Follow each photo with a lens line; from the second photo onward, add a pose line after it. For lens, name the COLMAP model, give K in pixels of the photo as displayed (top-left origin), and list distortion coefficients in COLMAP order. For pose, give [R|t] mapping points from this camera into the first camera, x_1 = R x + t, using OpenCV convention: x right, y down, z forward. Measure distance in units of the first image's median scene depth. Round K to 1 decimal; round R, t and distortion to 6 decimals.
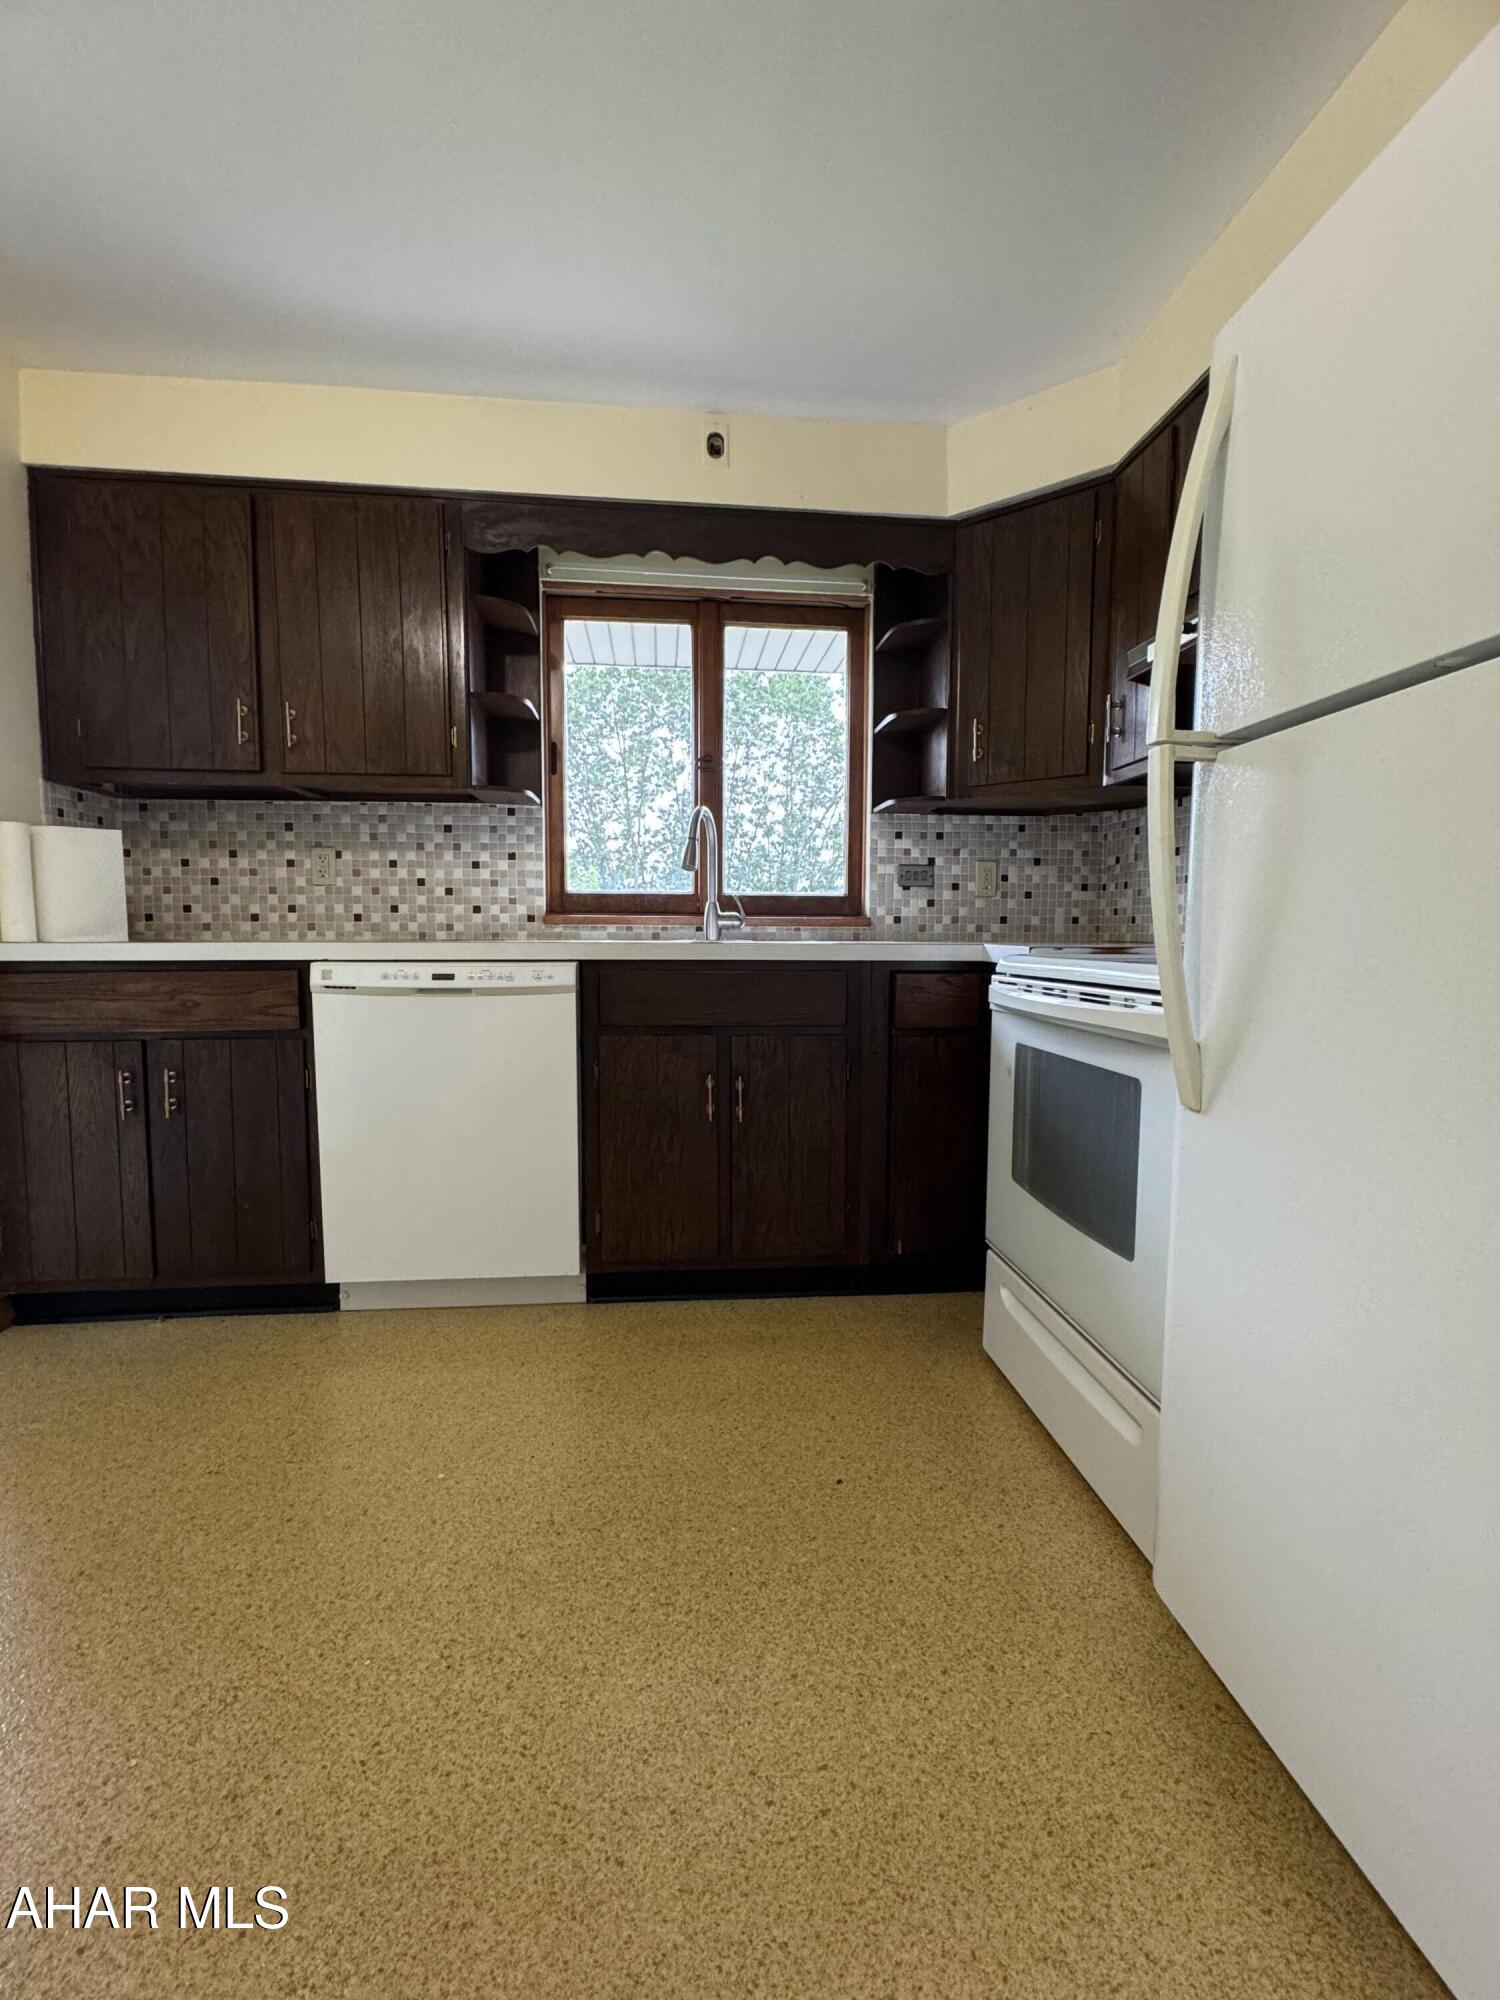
lens RADIAL K [[881.5, 0, 754.4], [0, 881.5, 998.8], [0, 0, 1]] dist [-0.001951, 0.000547]
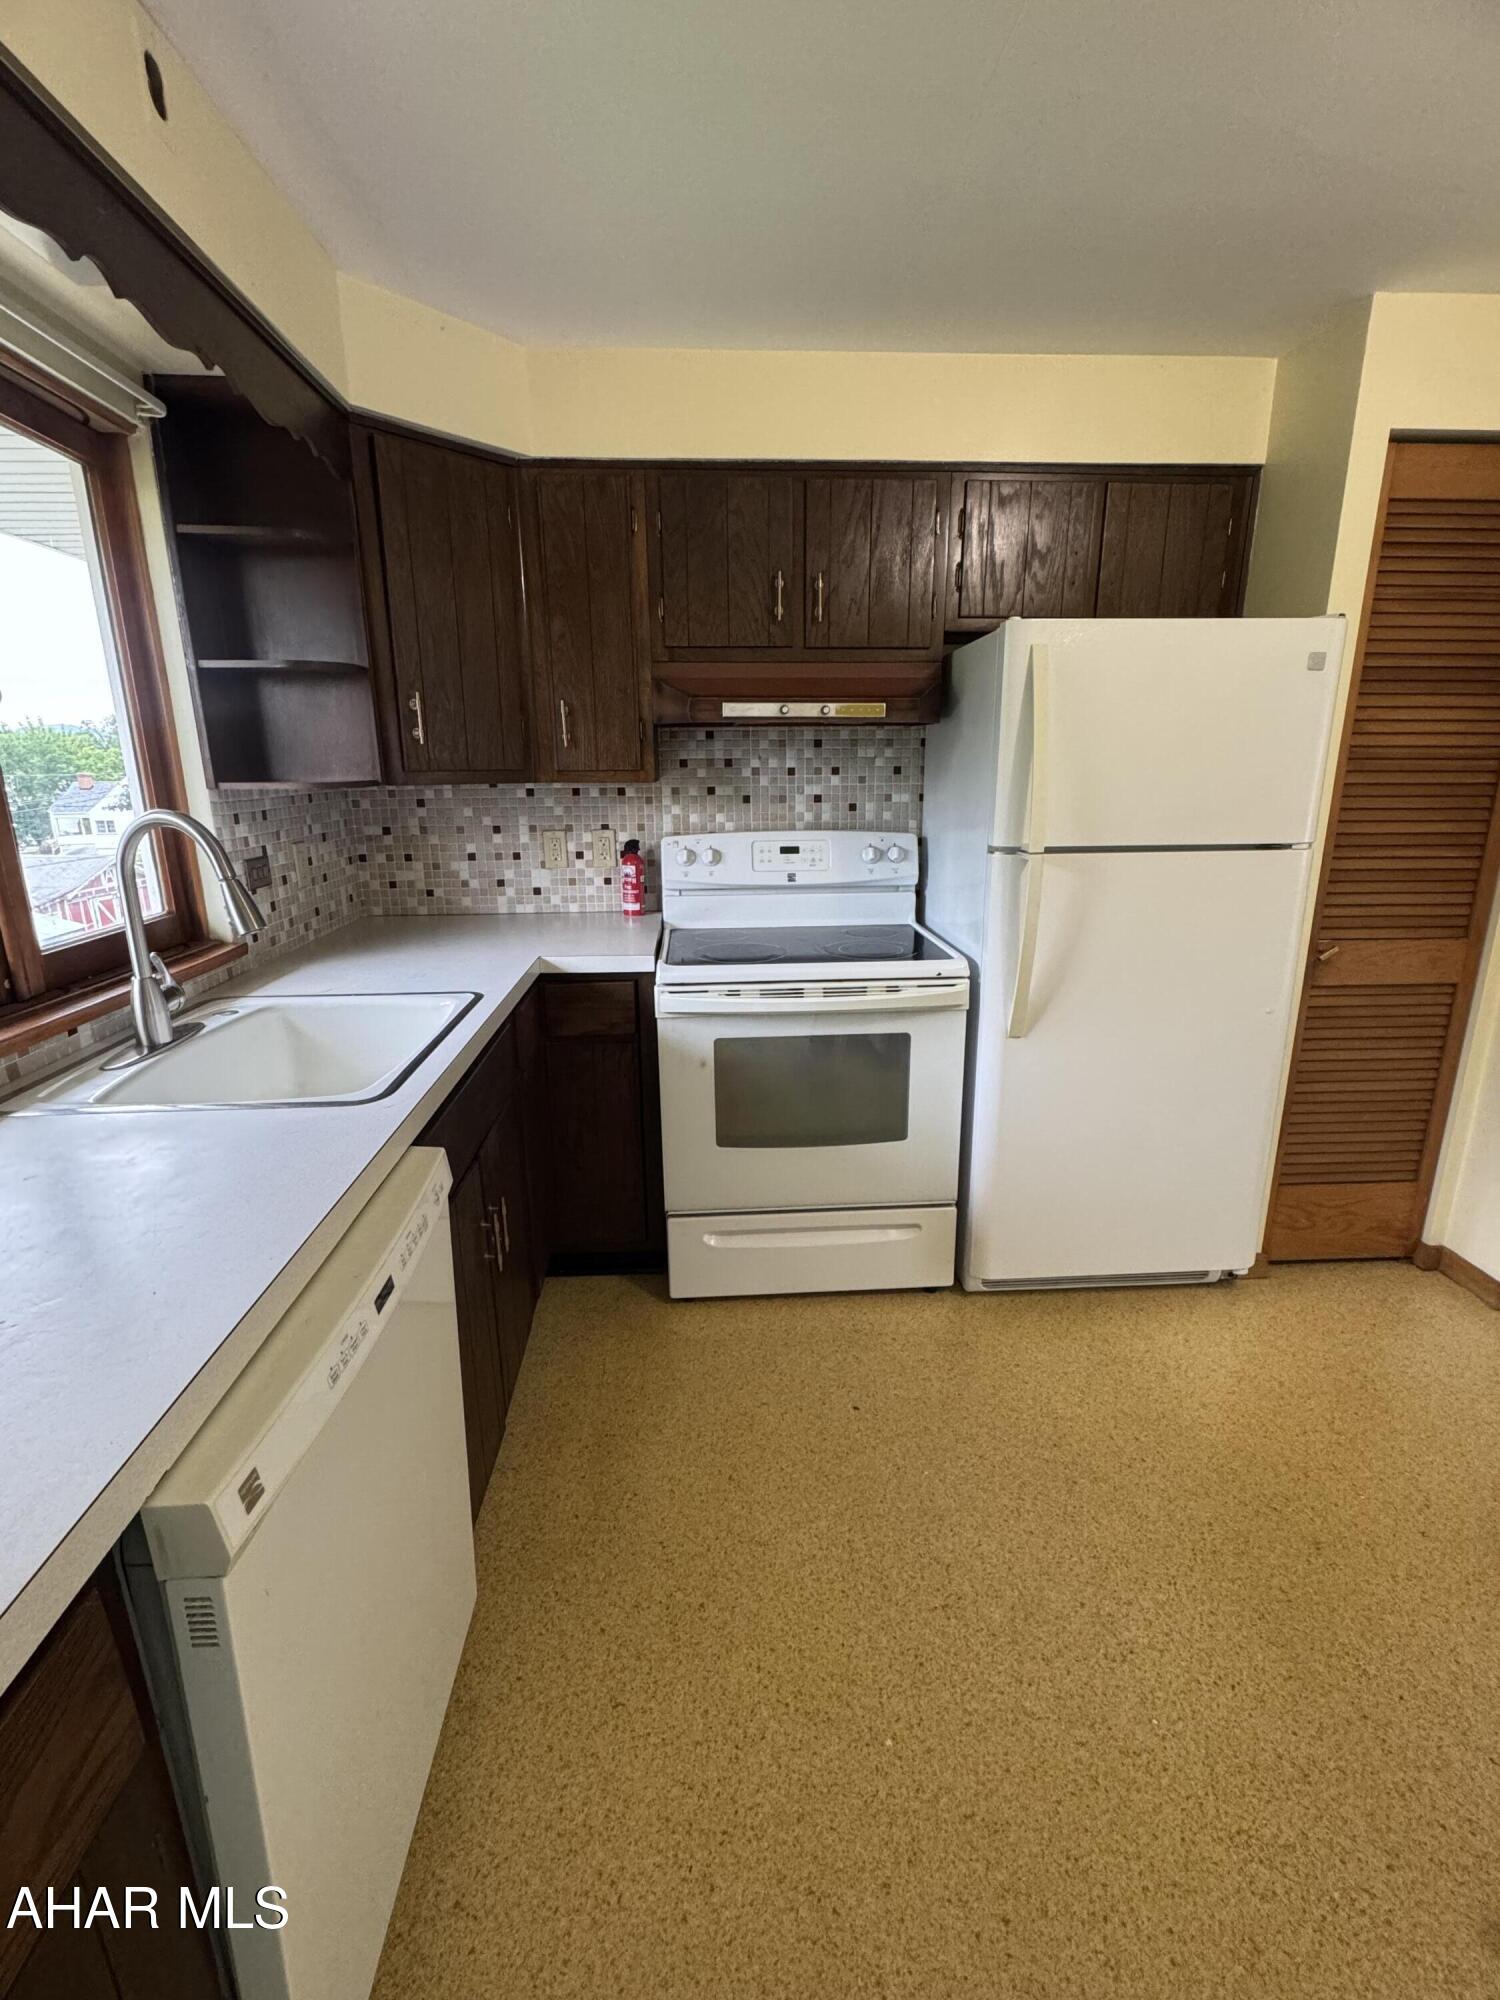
lens RADIAL K [[881.5, 0, 749.6], [0, 881.5, 1001.0], [0, 0, 1]] dist [-0.001951, 0.000547]
pose [[0.048119, -0.265171, 0.963000, -0.774533], [0.082670, 0.961866, 0.260728, -0.285305], [-0.995415, 0.067066, 0.068206, 0.813796]]
